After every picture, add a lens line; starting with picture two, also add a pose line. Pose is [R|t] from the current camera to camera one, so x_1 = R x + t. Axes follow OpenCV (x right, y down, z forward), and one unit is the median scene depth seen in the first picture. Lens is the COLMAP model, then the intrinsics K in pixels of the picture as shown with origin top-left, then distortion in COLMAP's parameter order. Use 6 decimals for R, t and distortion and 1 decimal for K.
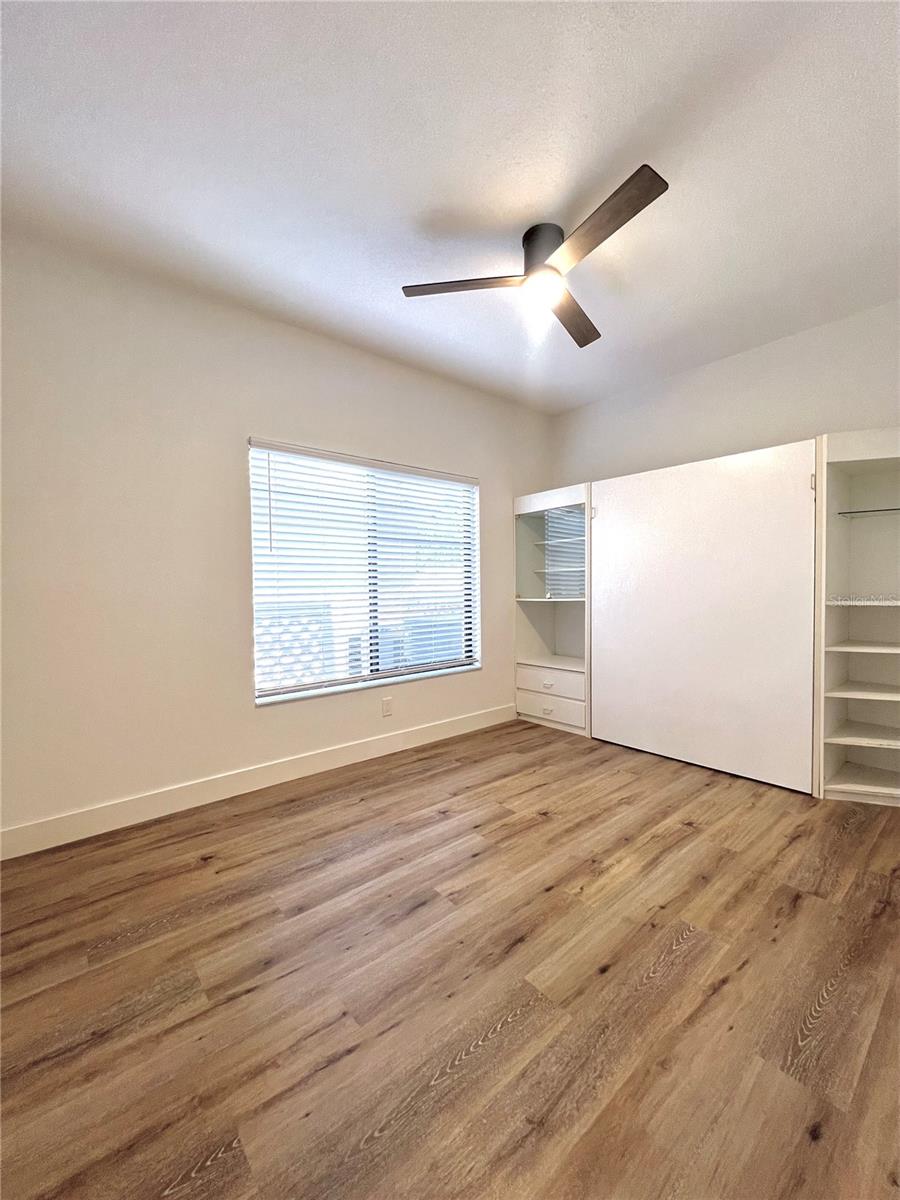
lens RADIAL K [[482.3, 0, 452.9], [0, 482.3, 599.5], [0, 0, 1]] dist [-0.000922, -0.000041]
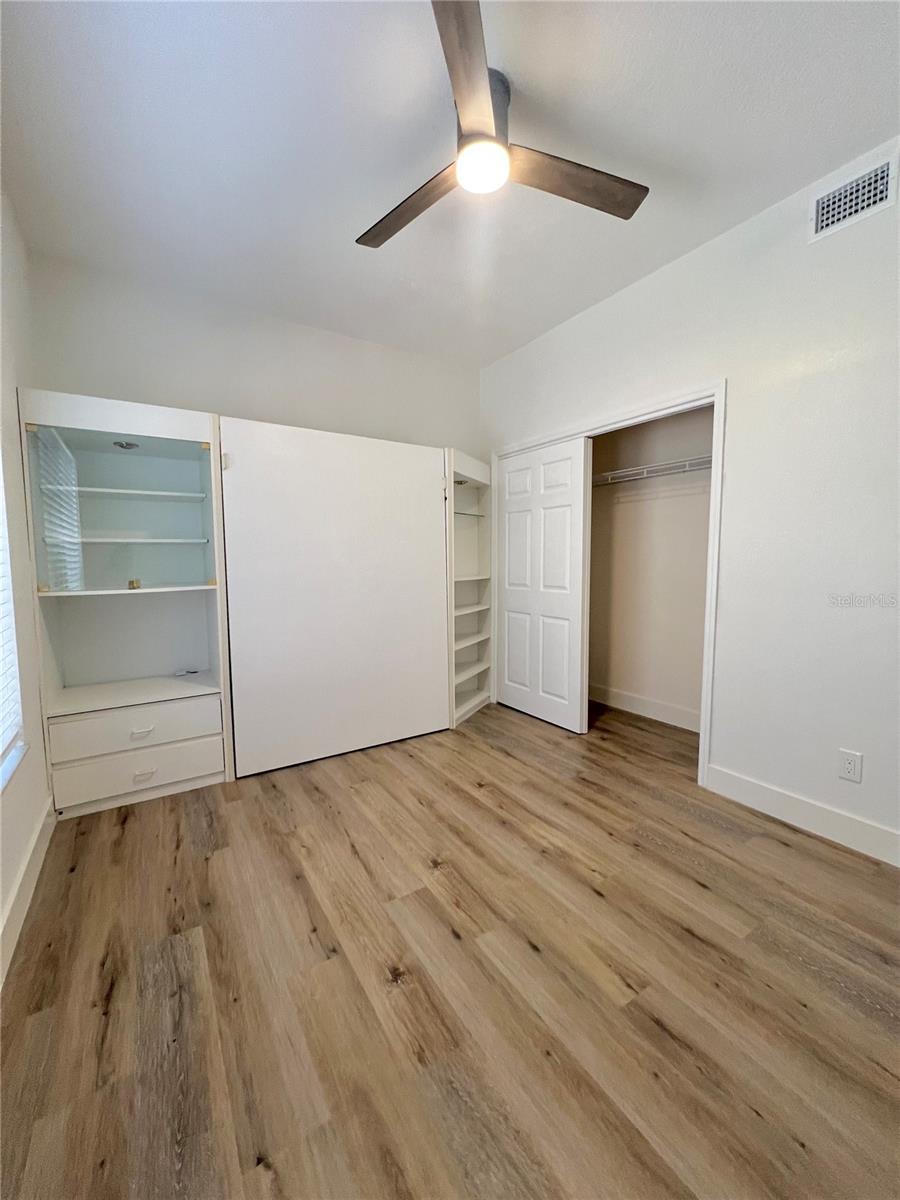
lens RADIAL K [[482.3, 0, 452.7], [0, 482.3, 599.8], [0, 0, 1]] dist [-0.000922, -0.000041]
pose [[0.123486, -0.072594, 0.989688, -0.516197], [0.028335, 0.997172, 0.069607, -0.029006], [-0.991942, 0.019447, 0.125193, 0.826761]]
